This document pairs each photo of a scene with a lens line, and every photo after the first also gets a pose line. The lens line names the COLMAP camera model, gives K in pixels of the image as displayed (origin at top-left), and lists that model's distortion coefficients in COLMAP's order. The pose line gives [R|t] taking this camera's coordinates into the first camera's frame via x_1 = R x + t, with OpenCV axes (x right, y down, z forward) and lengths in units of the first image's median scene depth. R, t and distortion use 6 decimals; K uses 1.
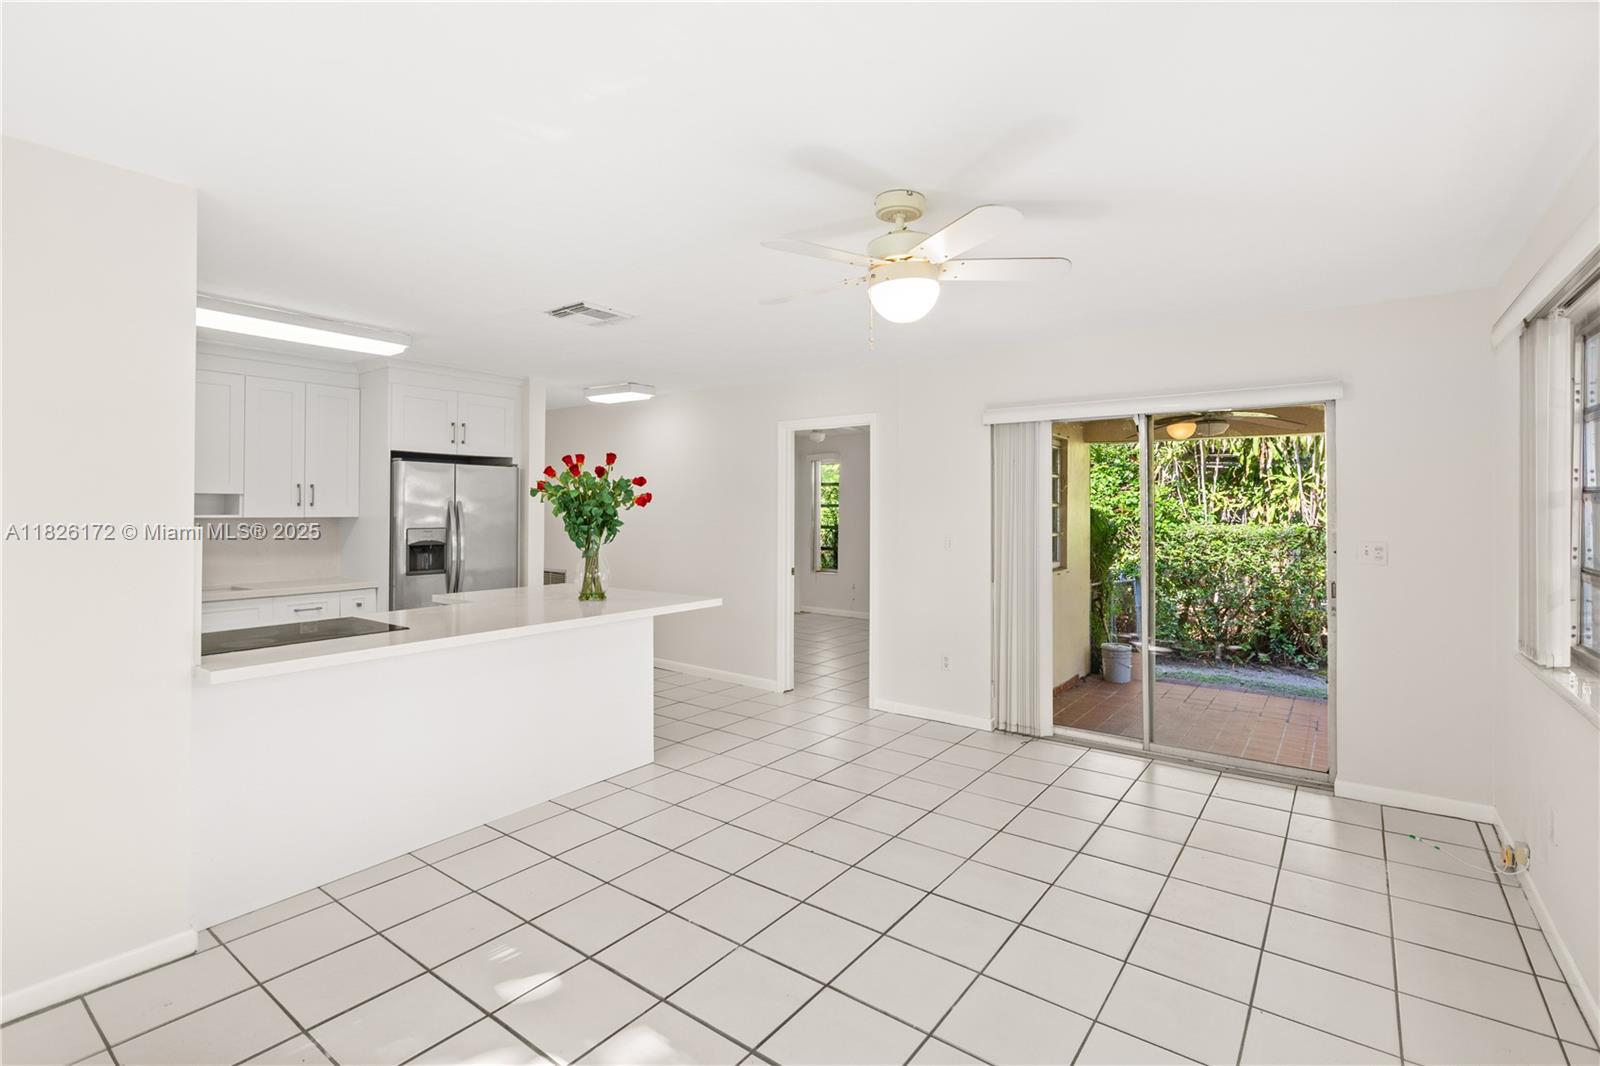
lens RADIAL K [[737.1, 0, 791.4], [0, 737.1, 502.7], [0, 0, 1]] dist [-0.001383, -0.000068]
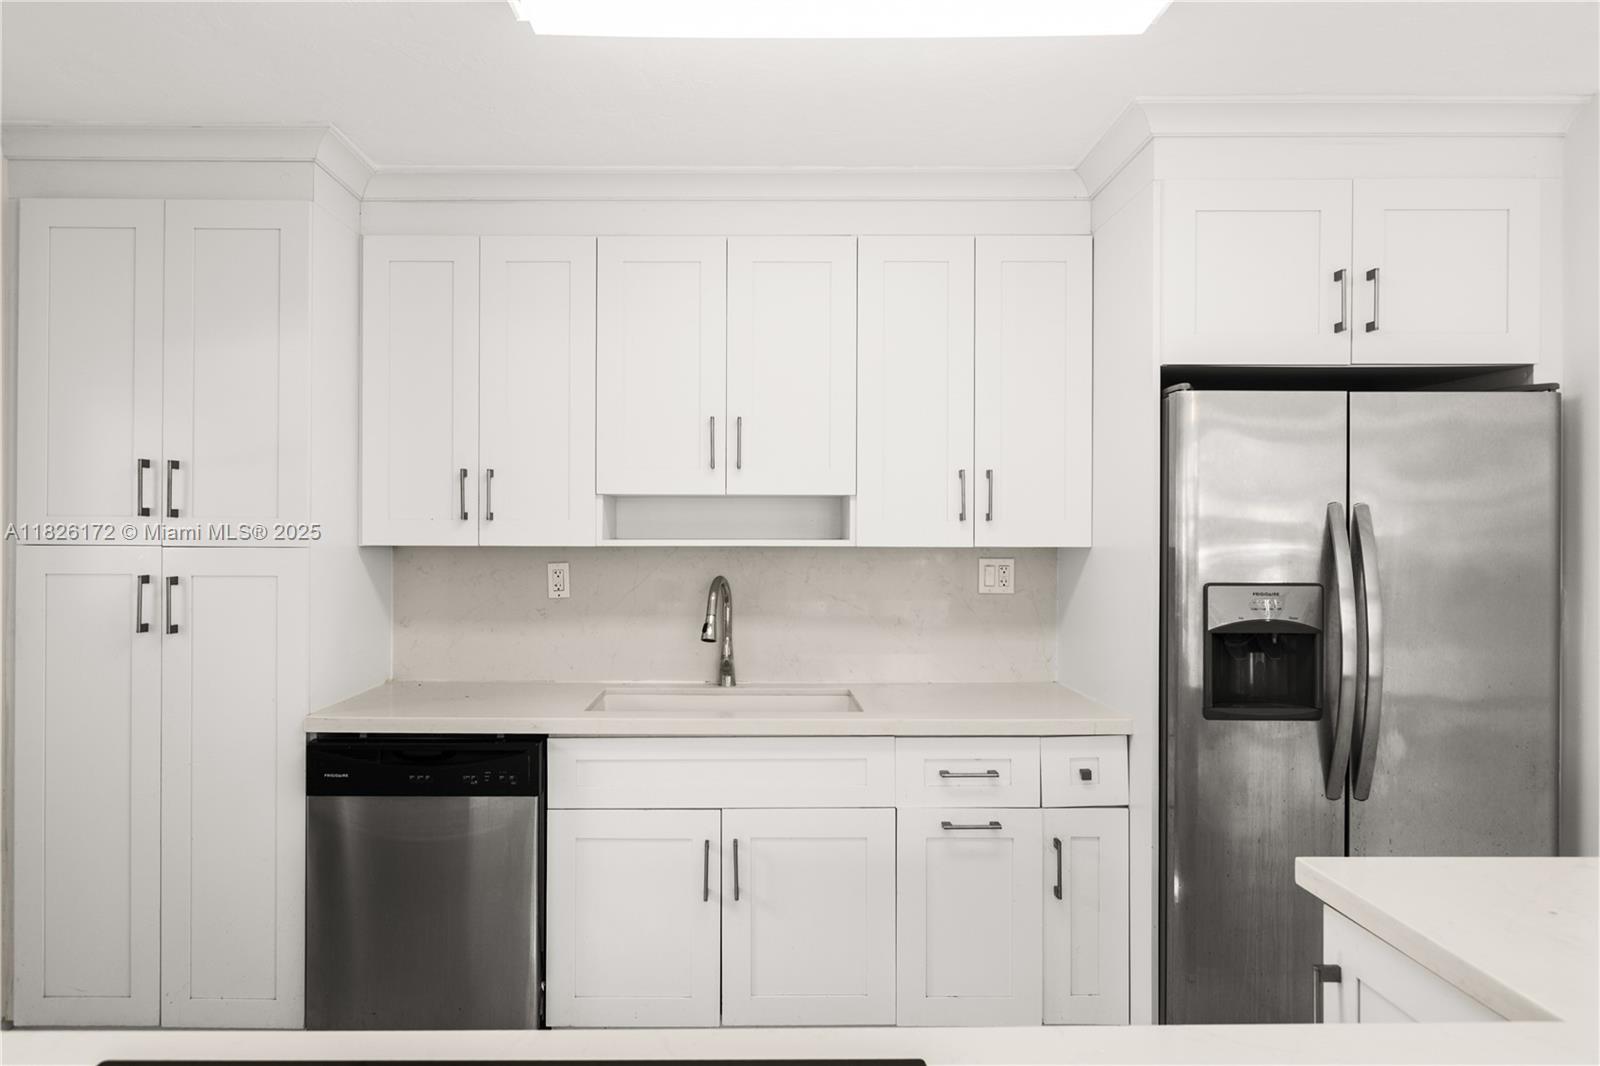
lens RADIAL K [[972.5, 0, 754.2], [0, 972.5, 527.5], [0, 0, 1]] dist [-0.009734, 0.000611]
pose [[0.586341, 0.000076, -0.810064, -0.295559], [0.009335, 0.999933, 0.006851, 0.003681], [0.810010, -0.011579, 0.586301, 0.600334]]
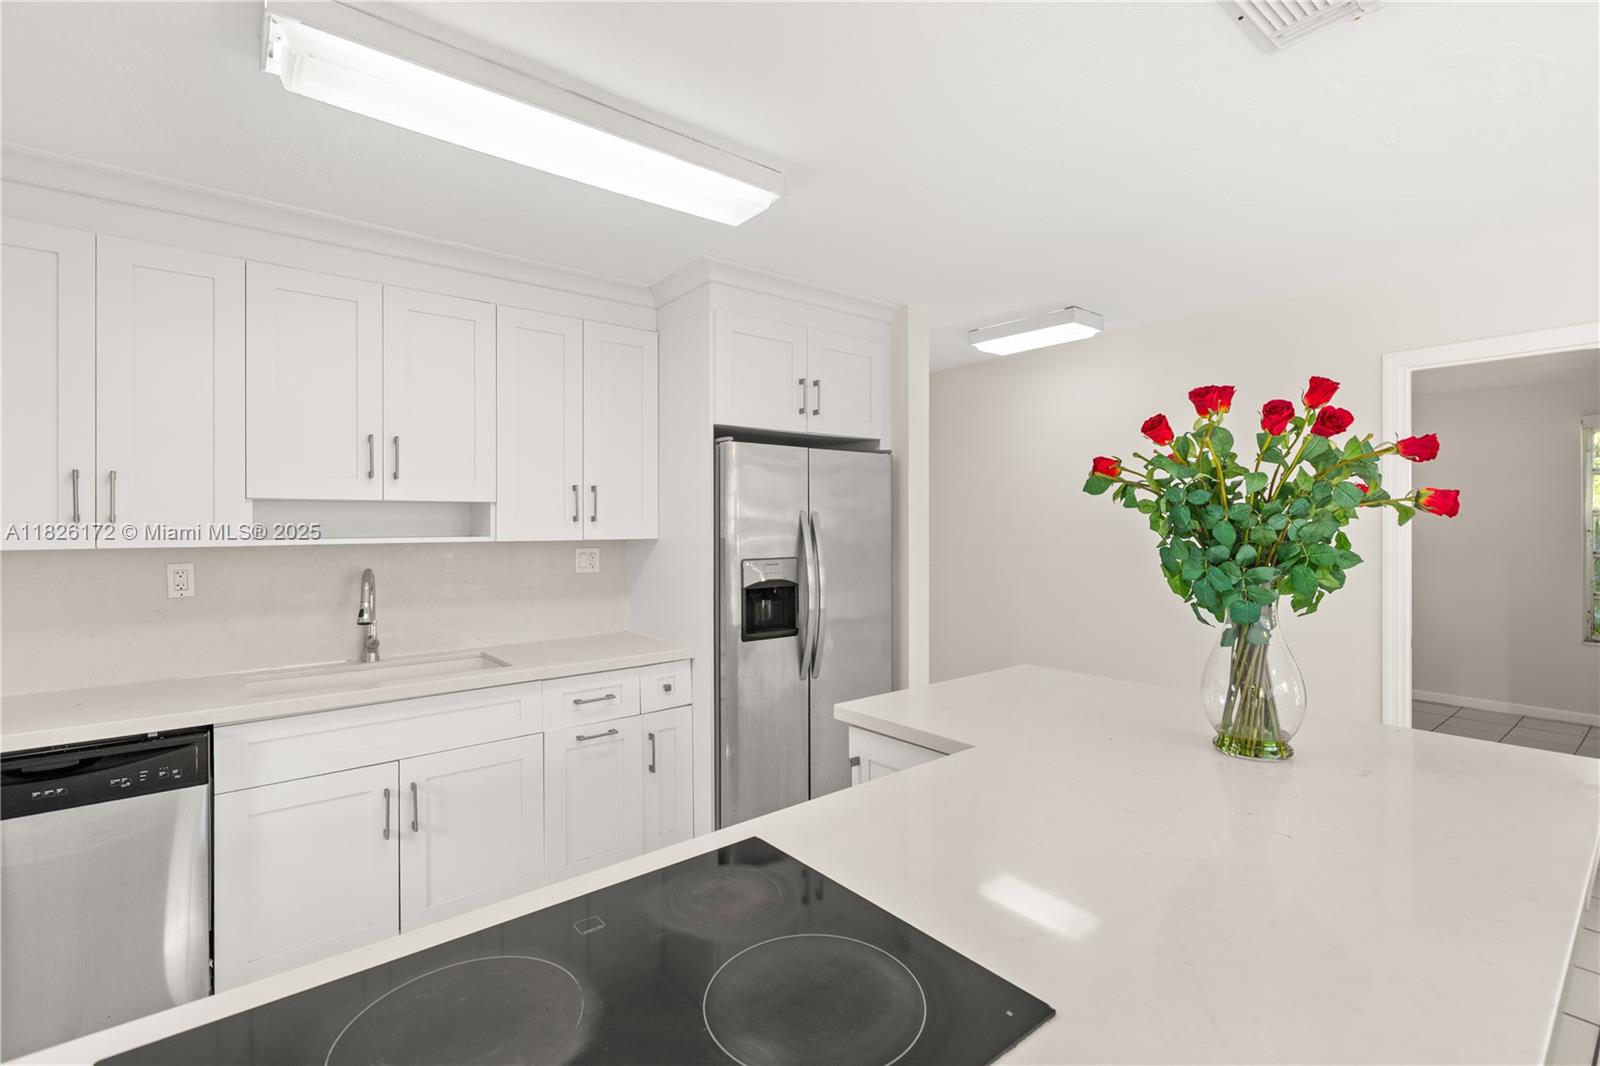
lens RADIAL K [[726.3, 0, 800.8], [0, 726.3, 523.2], [0, 0, 1]] dist [-0.001309, -0.000479]
pose [[0.966000, -0.006983, -0.258448, -0.355927], [0.009673, 0.999911, 0.009139, 0.002418], [0.258362, -0.011328, 0.965982, 0.499266]]
